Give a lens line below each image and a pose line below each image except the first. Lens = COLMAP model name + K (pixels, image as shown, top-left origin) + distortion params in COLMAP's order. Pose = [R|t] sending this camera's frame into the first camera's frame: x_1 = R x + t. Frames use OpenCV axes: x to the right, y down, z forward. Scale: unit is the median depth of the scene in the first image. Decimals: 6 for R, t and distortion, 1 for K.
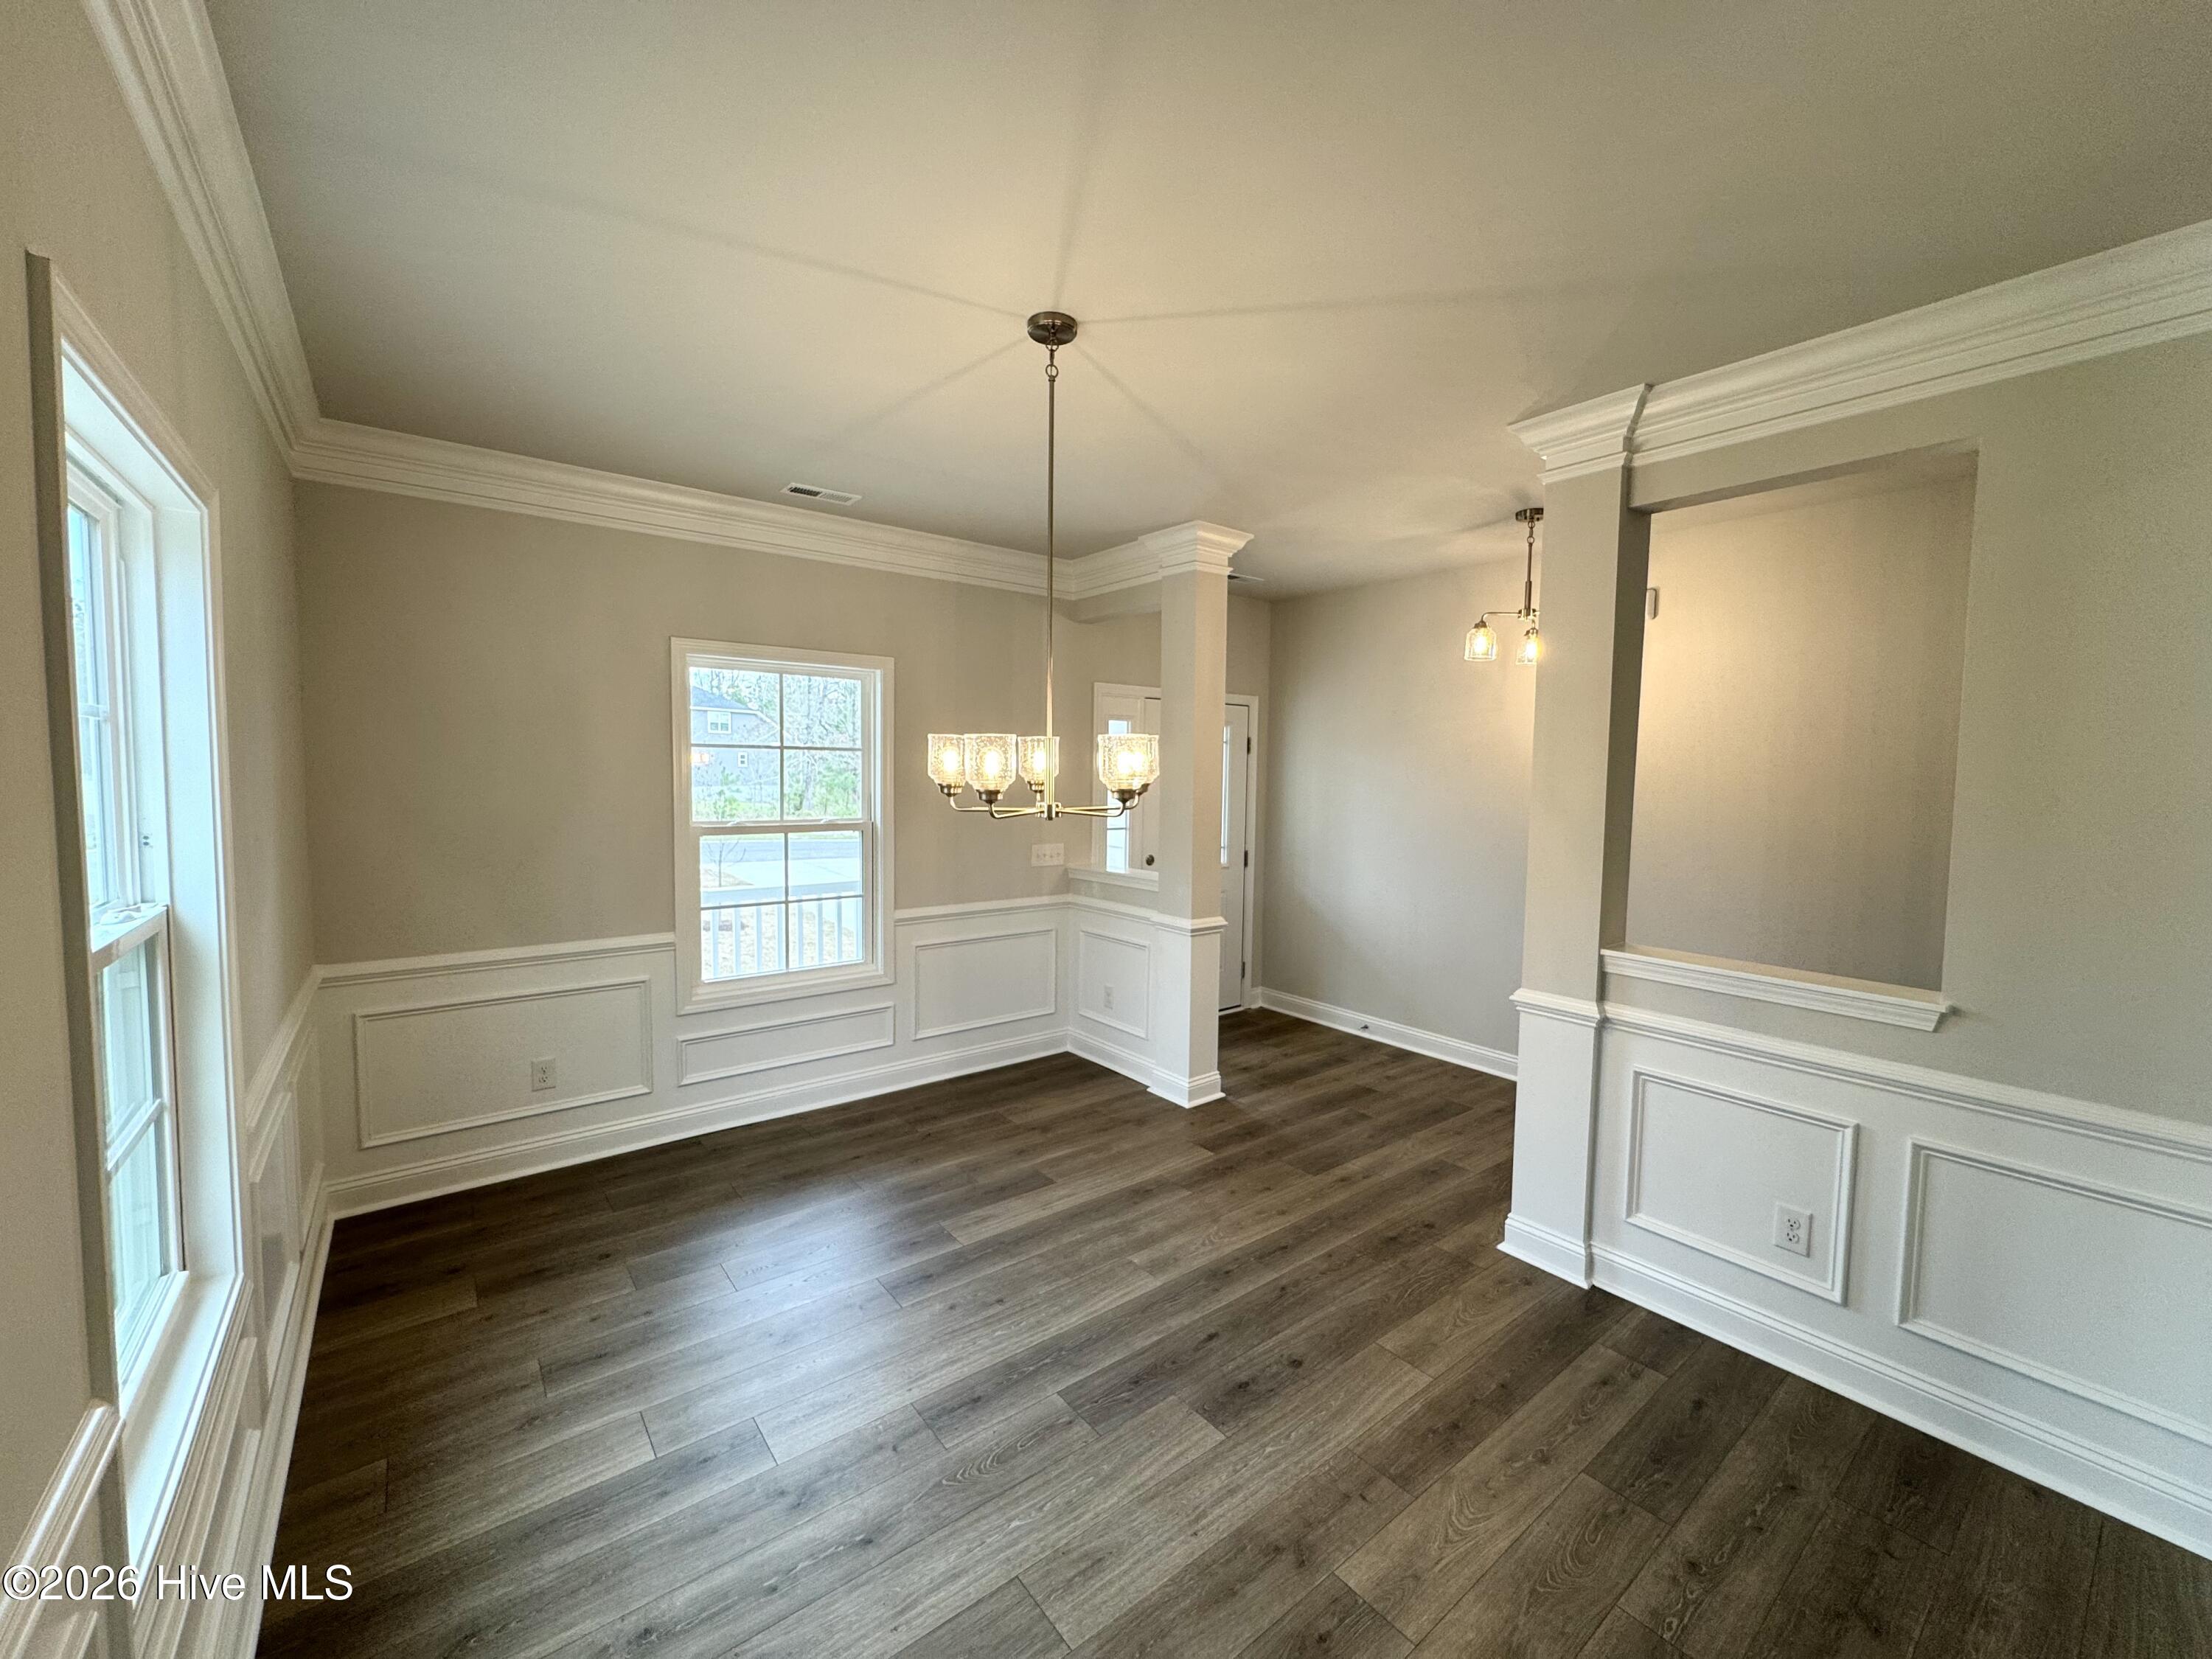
lens RADIAL K [[882.7, 0, 1107.9], [0, 882.7, 816.4], [0, 0, 1]] dist [0.000054, -0.000013]
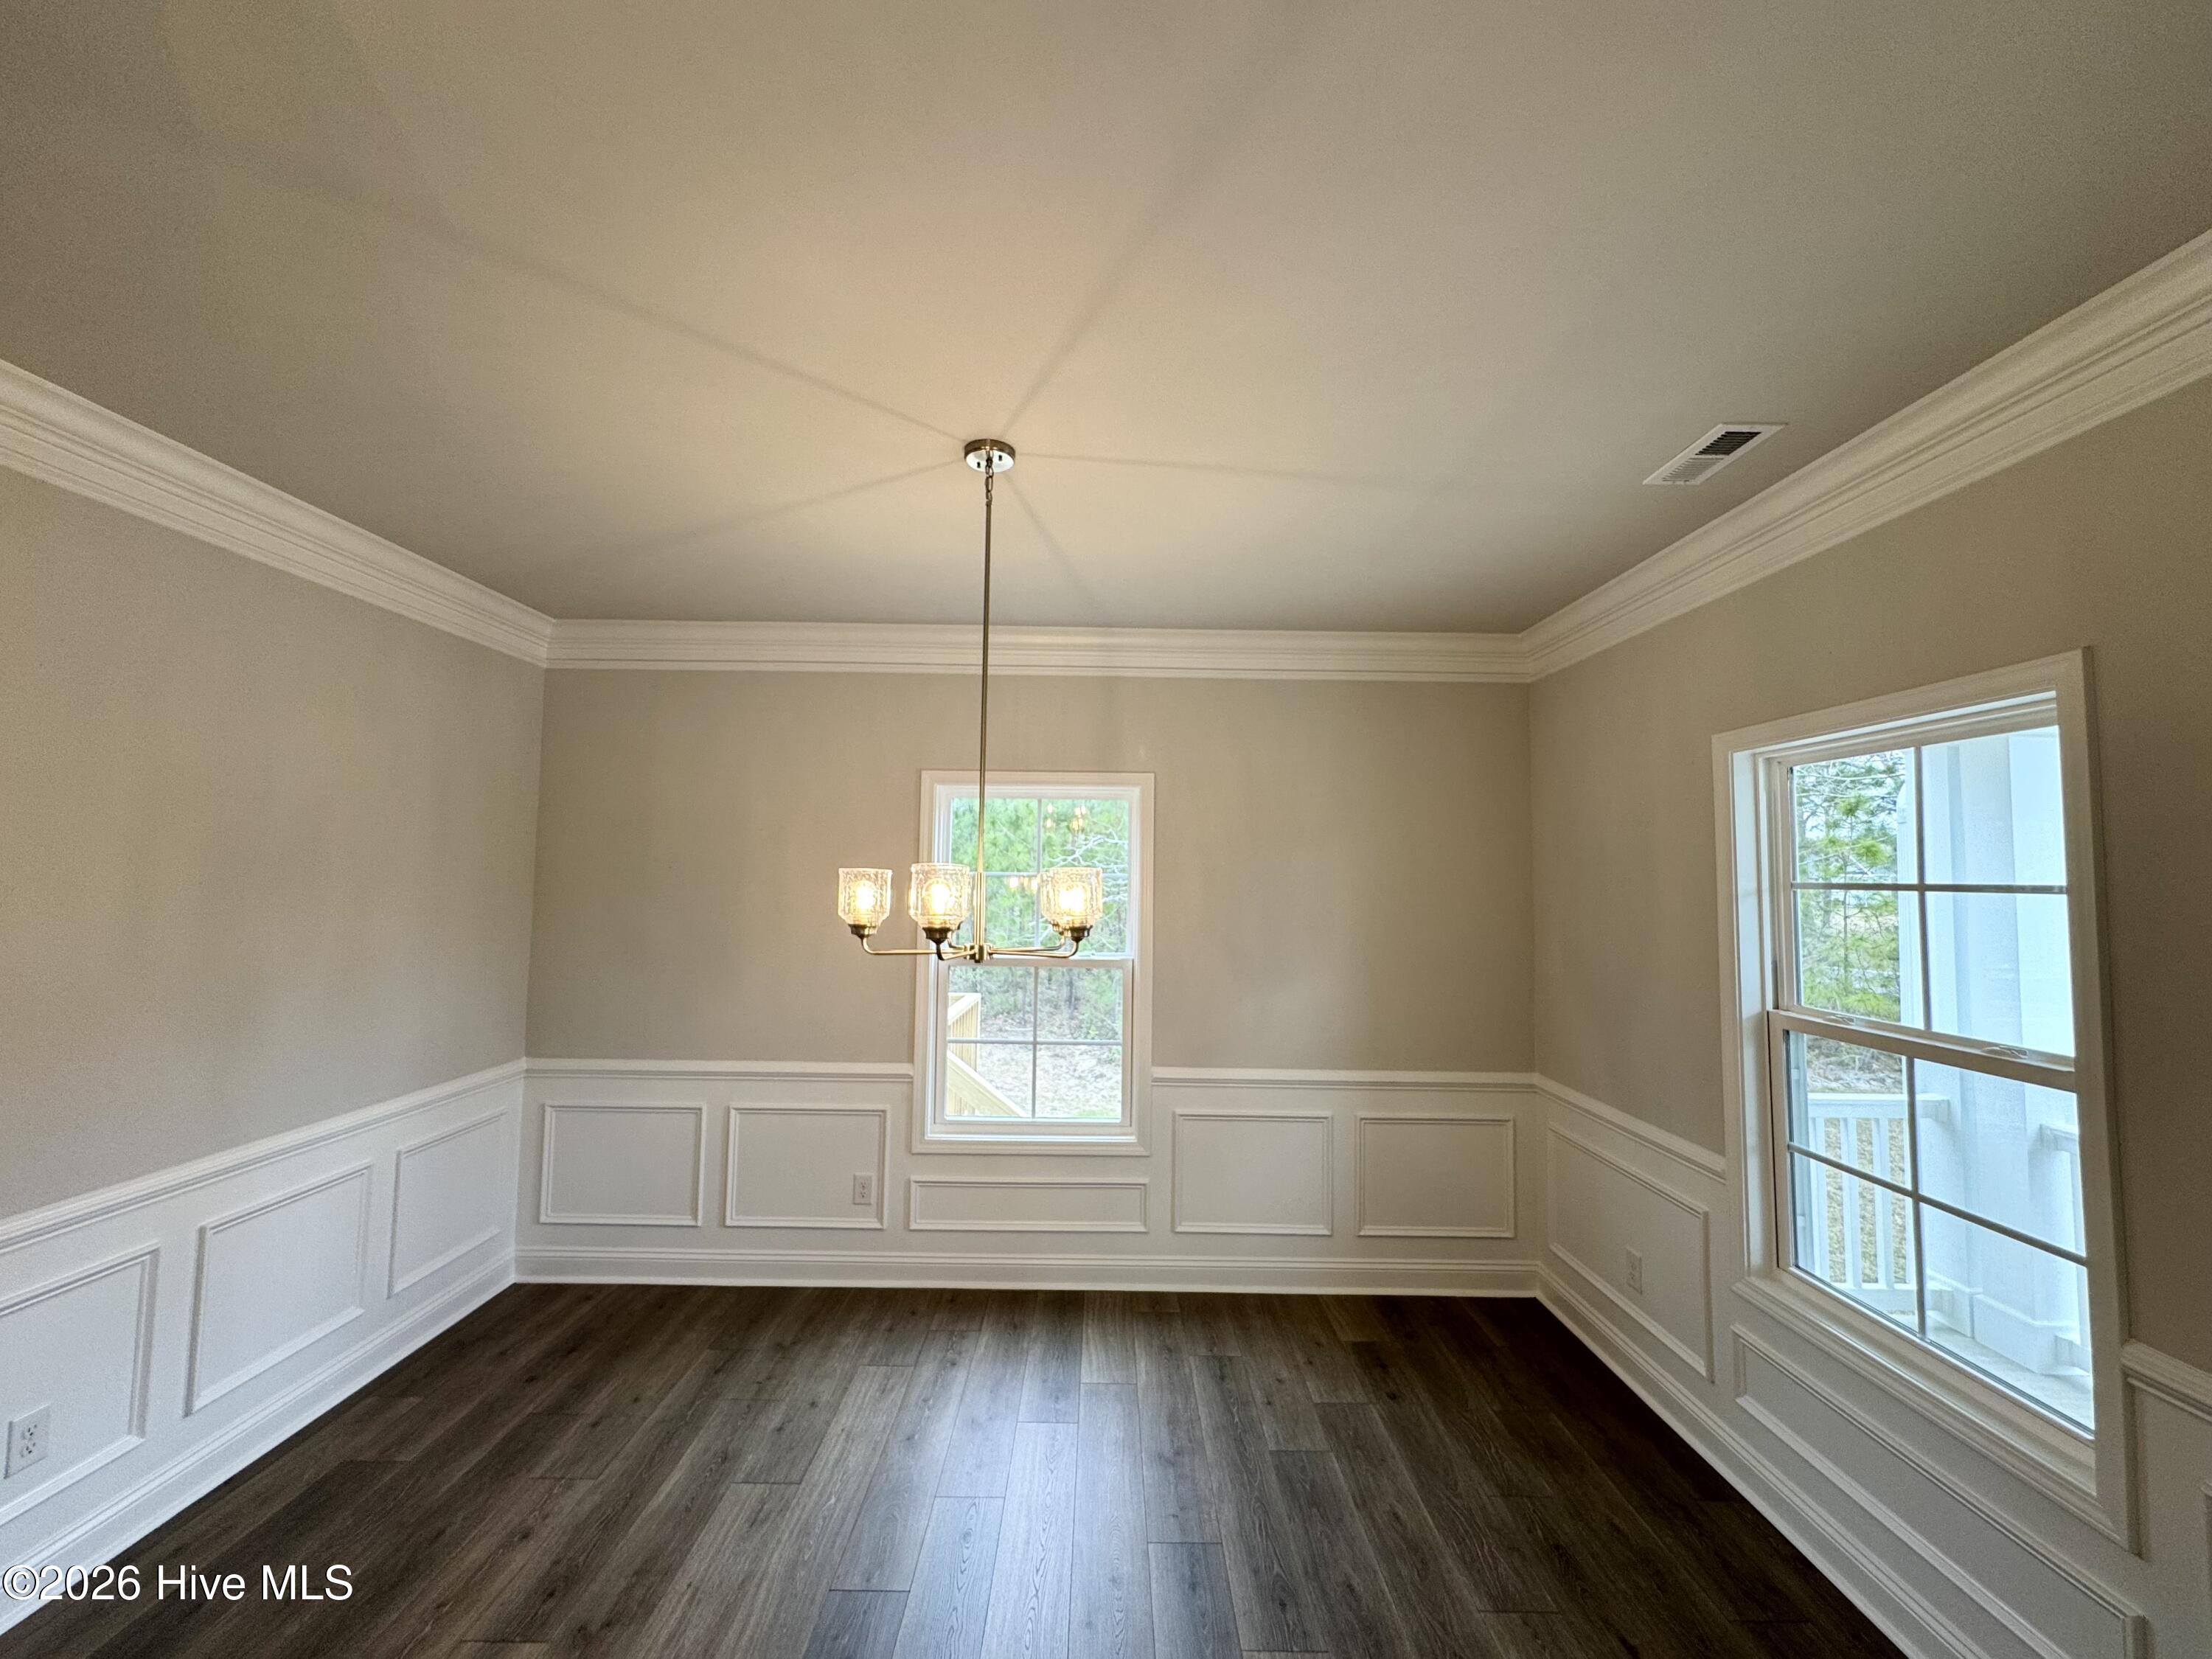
lens RADIAL K [[882.7, 0, 1103.6], [0, 882.7, 829.8], [0, 0, 1]] dist [0.000054, -0.000013]
pose [[-0.615580, -0.061053, -0.785706, 0.669943], [-0.064545, 0.997551, -0.026944, -0.139658], [0.785427, 0.034127, -0.618013, 1.945516]]
